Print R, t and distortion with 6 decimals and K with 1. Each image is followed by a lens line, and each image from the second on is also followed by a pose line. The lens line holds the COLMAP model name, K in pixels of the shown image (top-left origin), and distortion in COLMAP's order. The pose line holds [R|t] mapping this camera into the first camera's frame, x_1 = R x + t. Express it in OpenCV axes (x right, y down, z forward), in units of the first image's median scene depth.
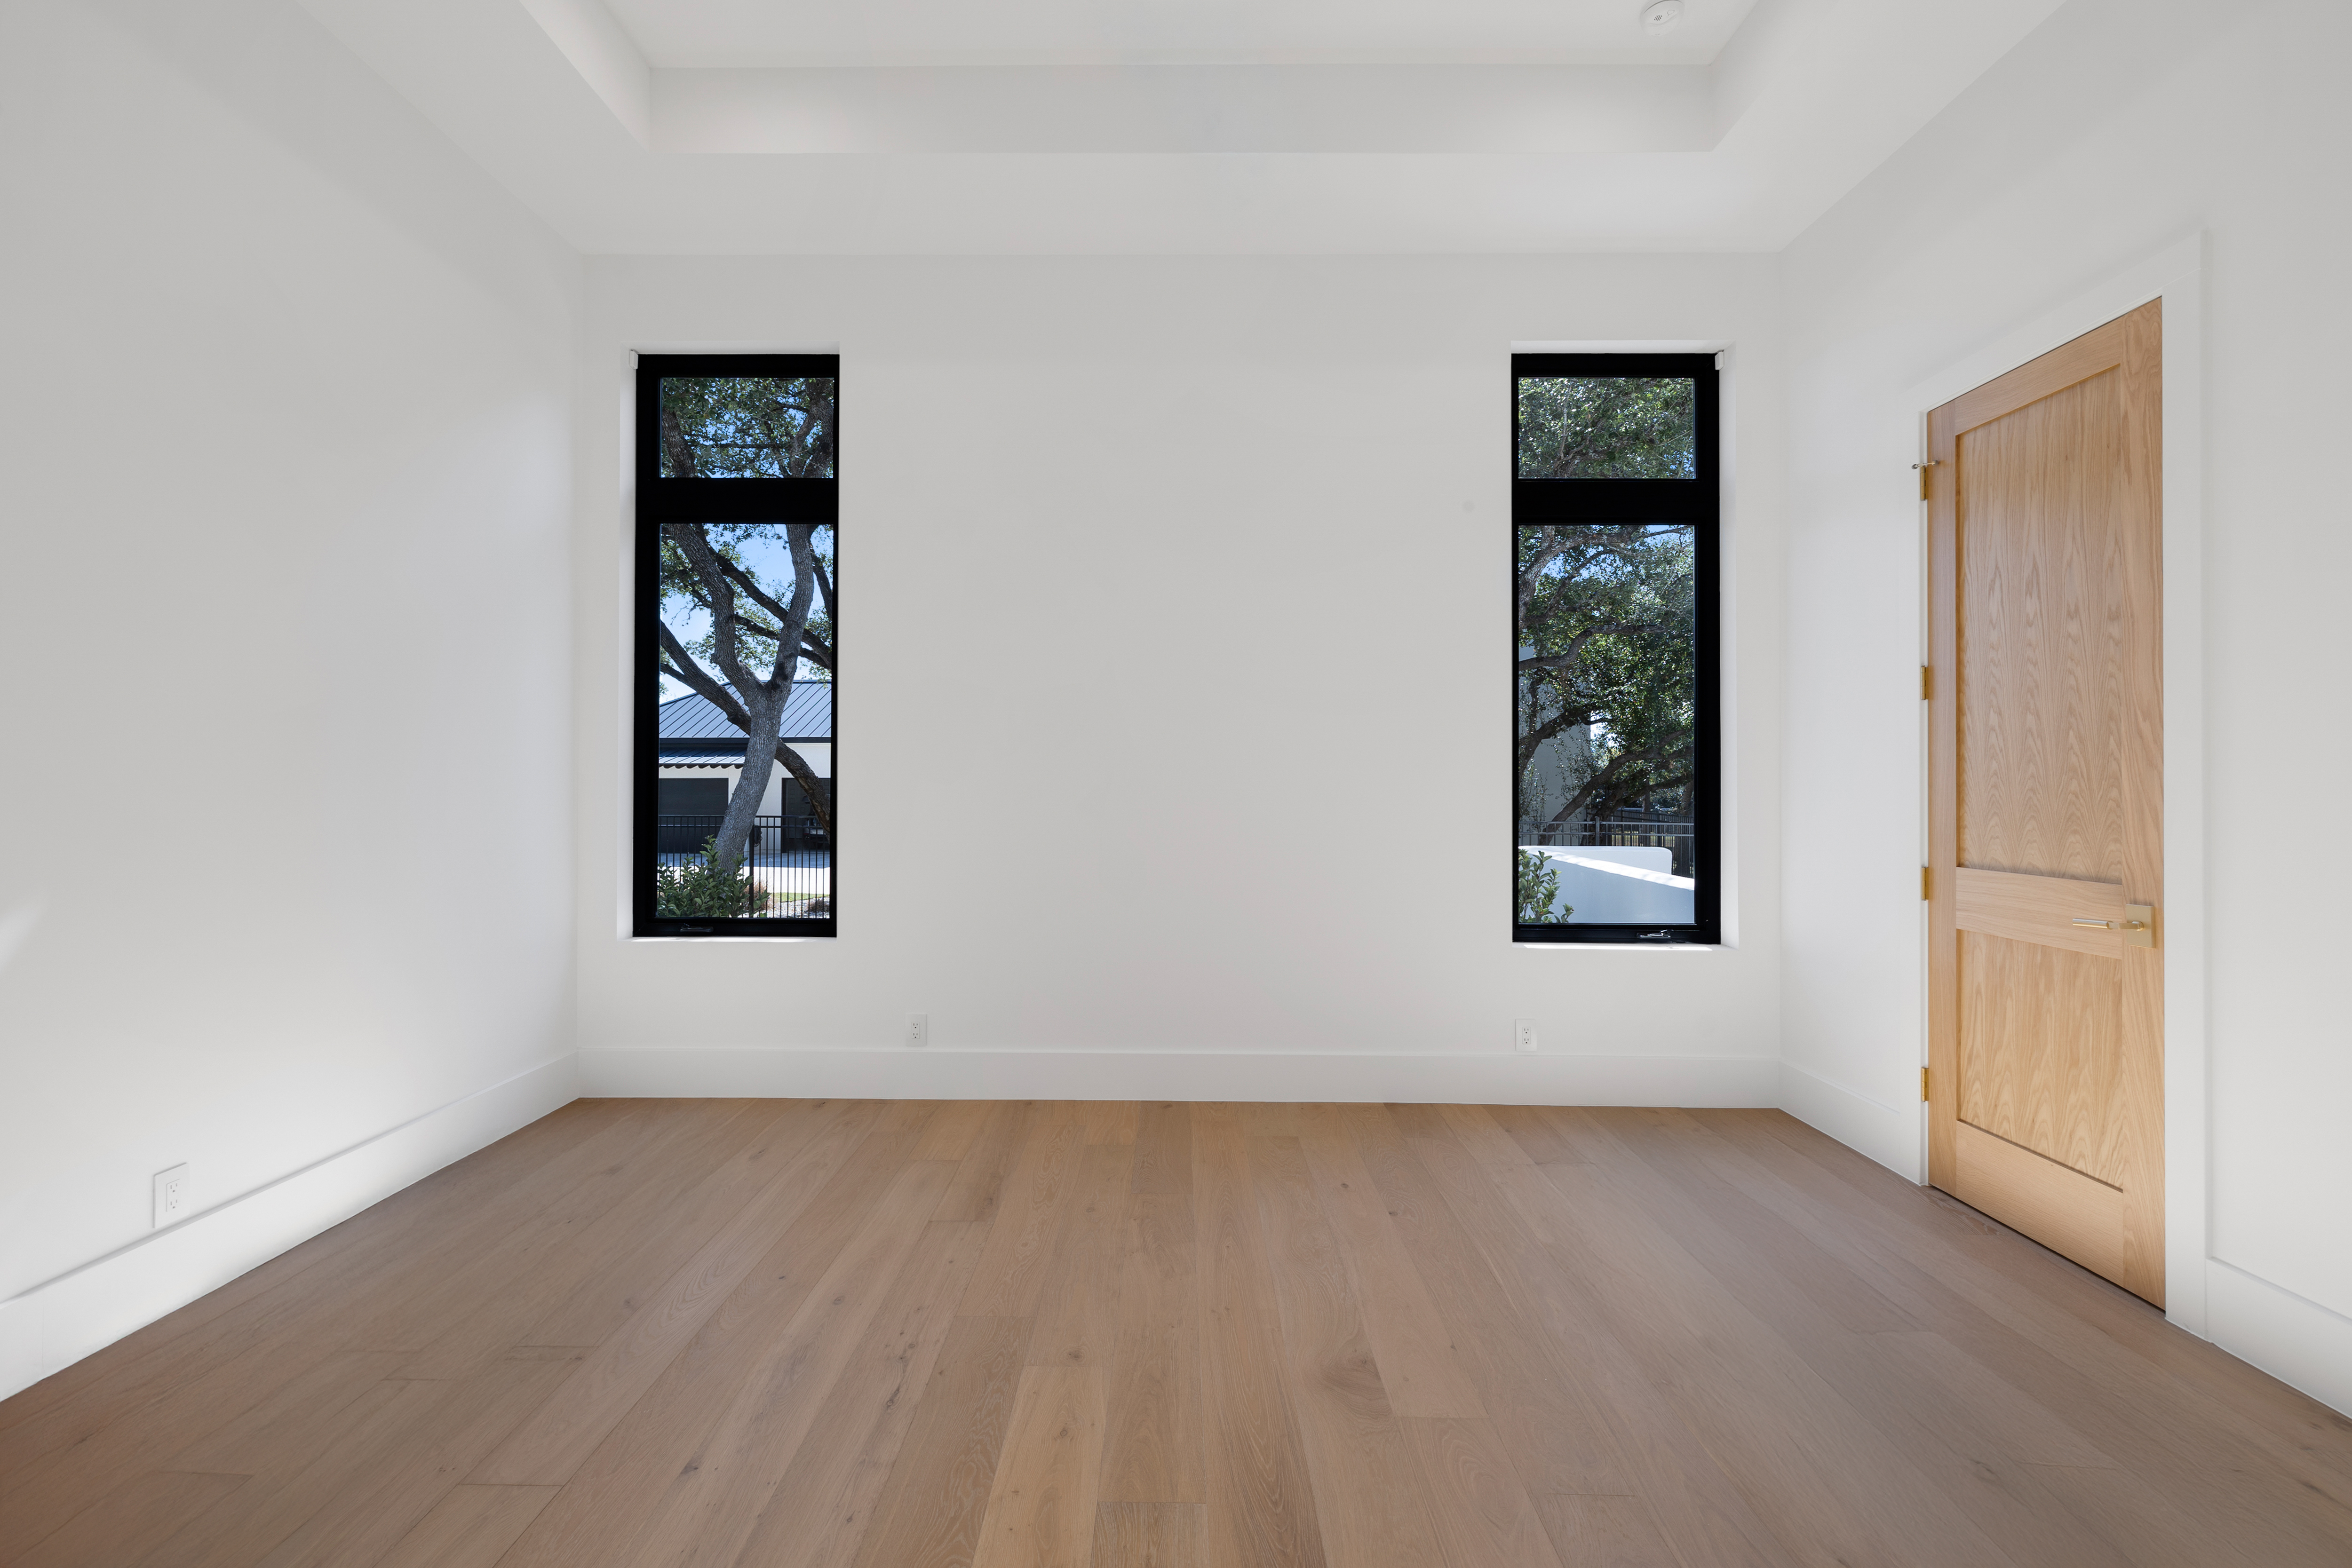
lens RADIAL K [[997.1, 0, 1168.5], [0, 997.1, 777.5], [0, 0, 1]] dist [-0.000873, 0.000256]
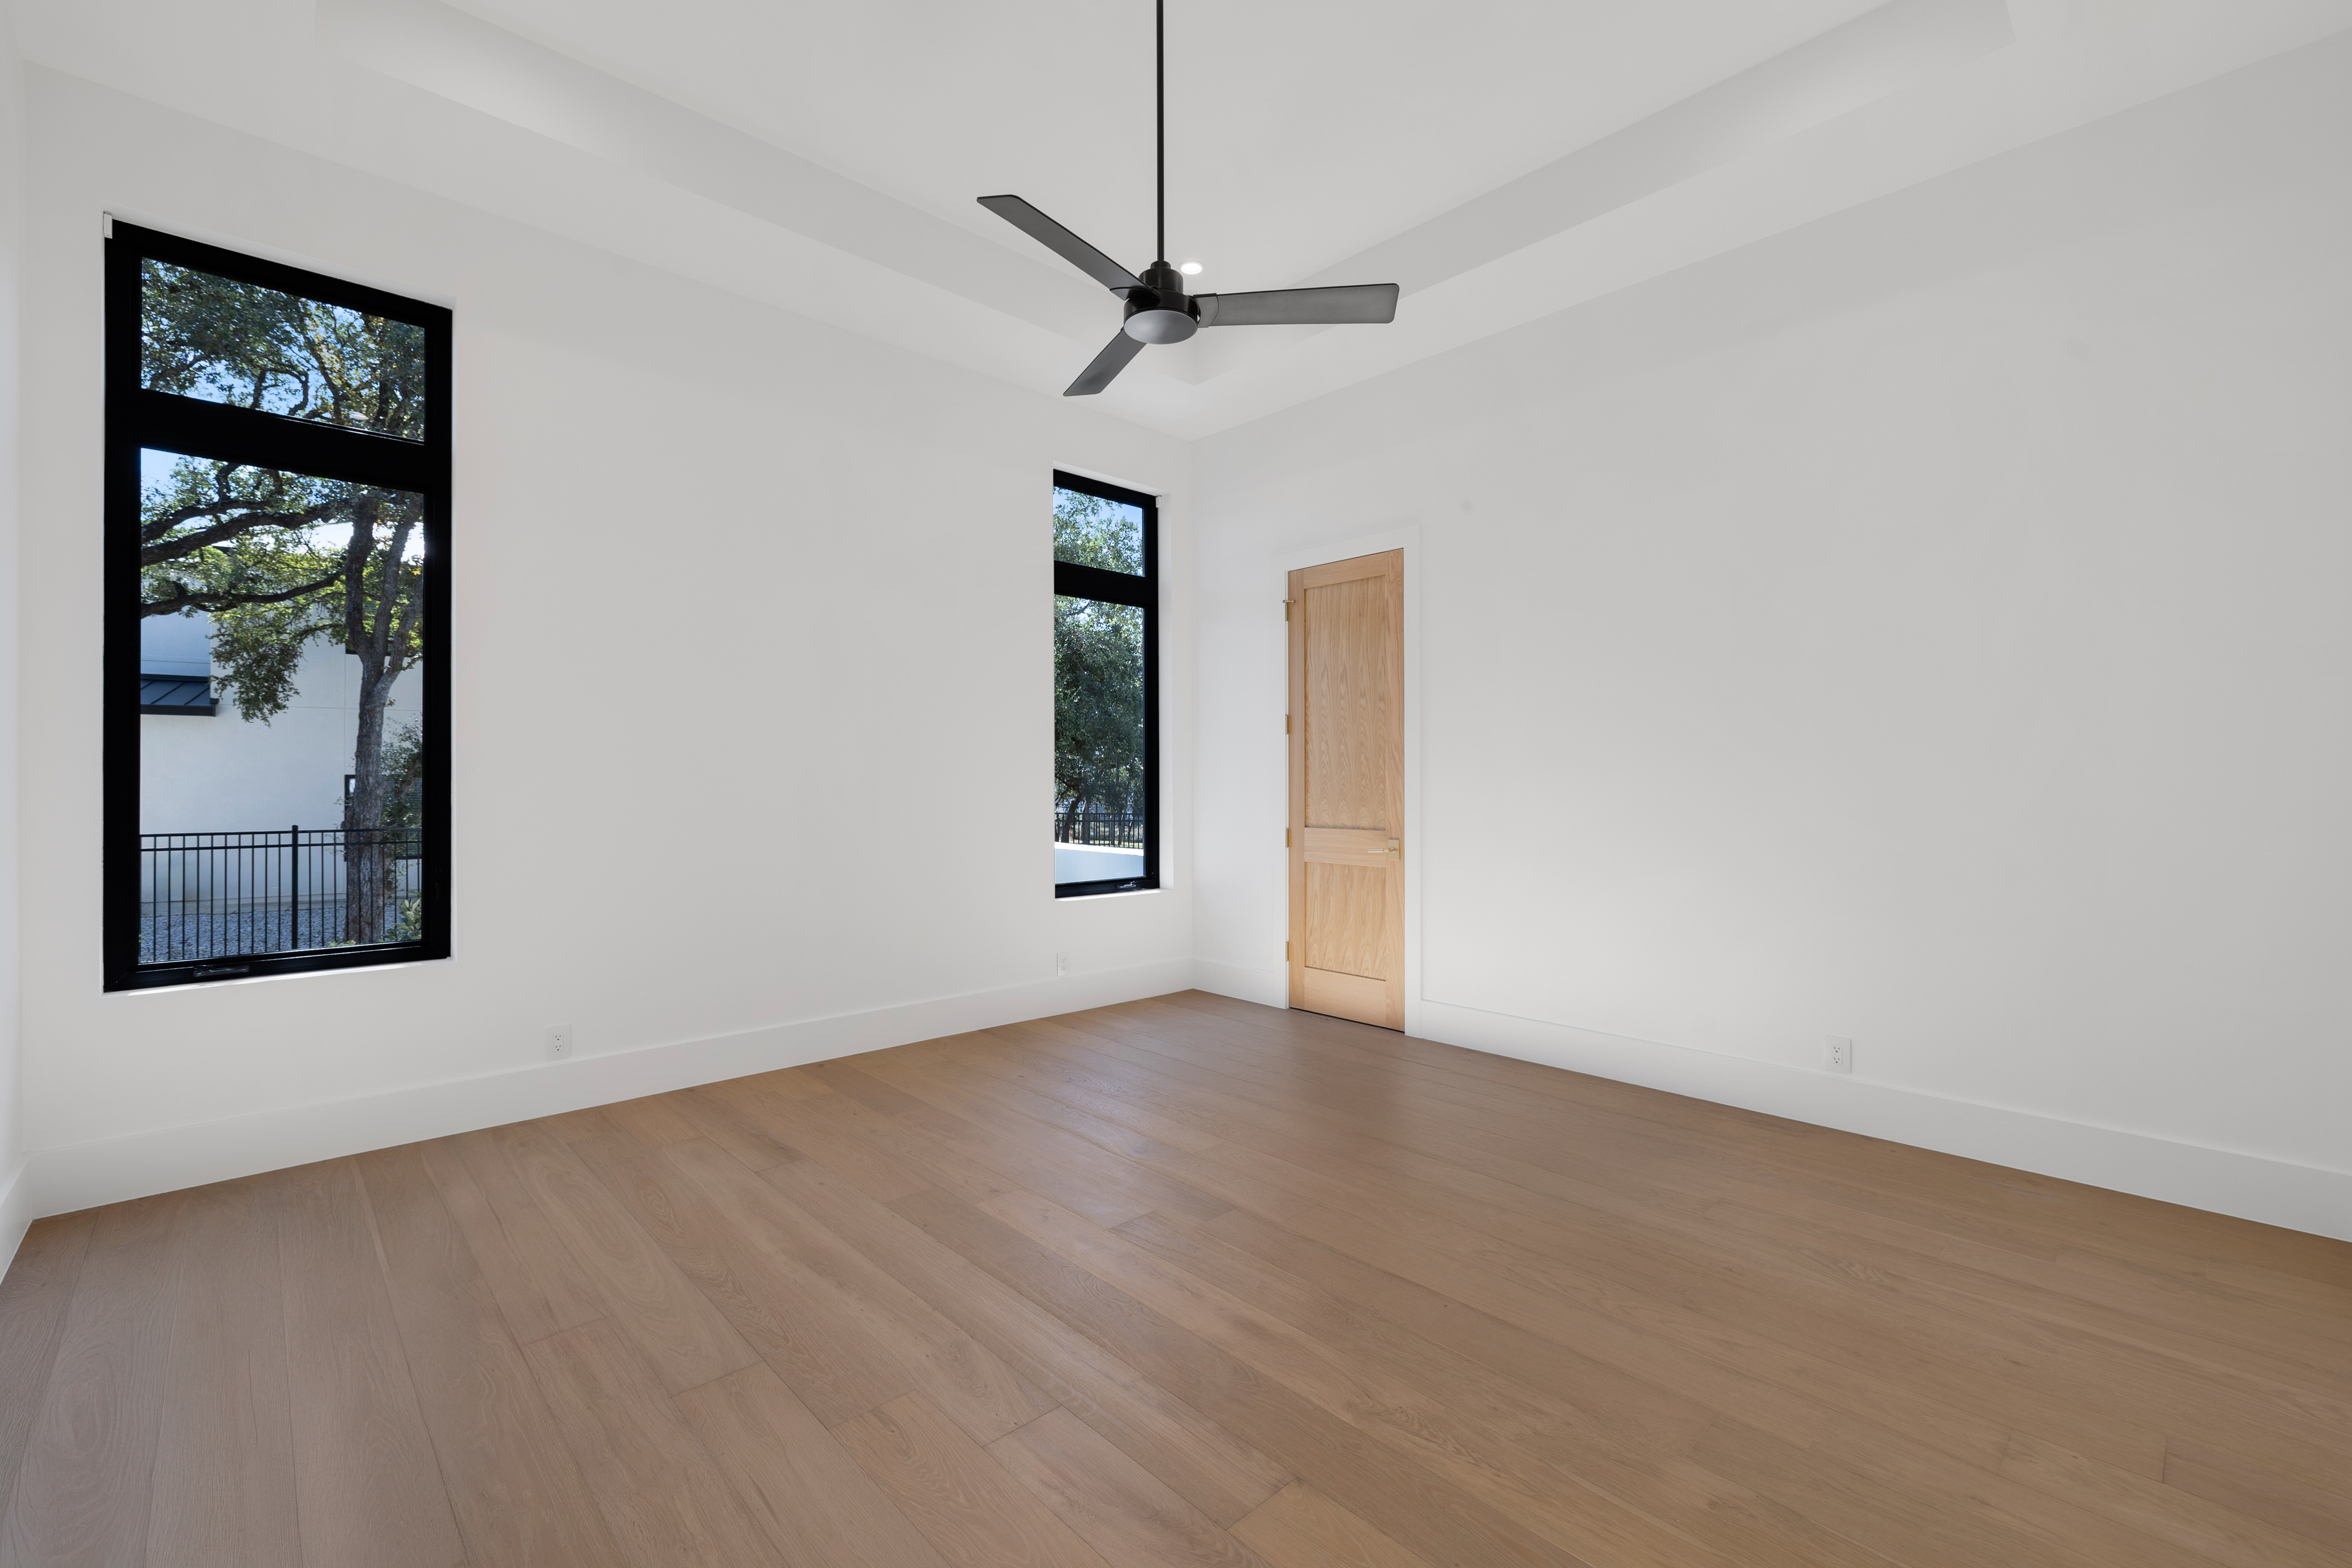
lens RADIAL K [[997.2, 0, 1168.5], [0, 997.2, 777.5], [0, 0, 1]] dist [-0.000873, 0.000256]
pose [[0.719505, -0.001419, 0.694485, -0.670790], [0.000689, 0.999999, 0.001330, -0.003259], [-0.694487, -0.000479, 0.719506, -0.137216]]
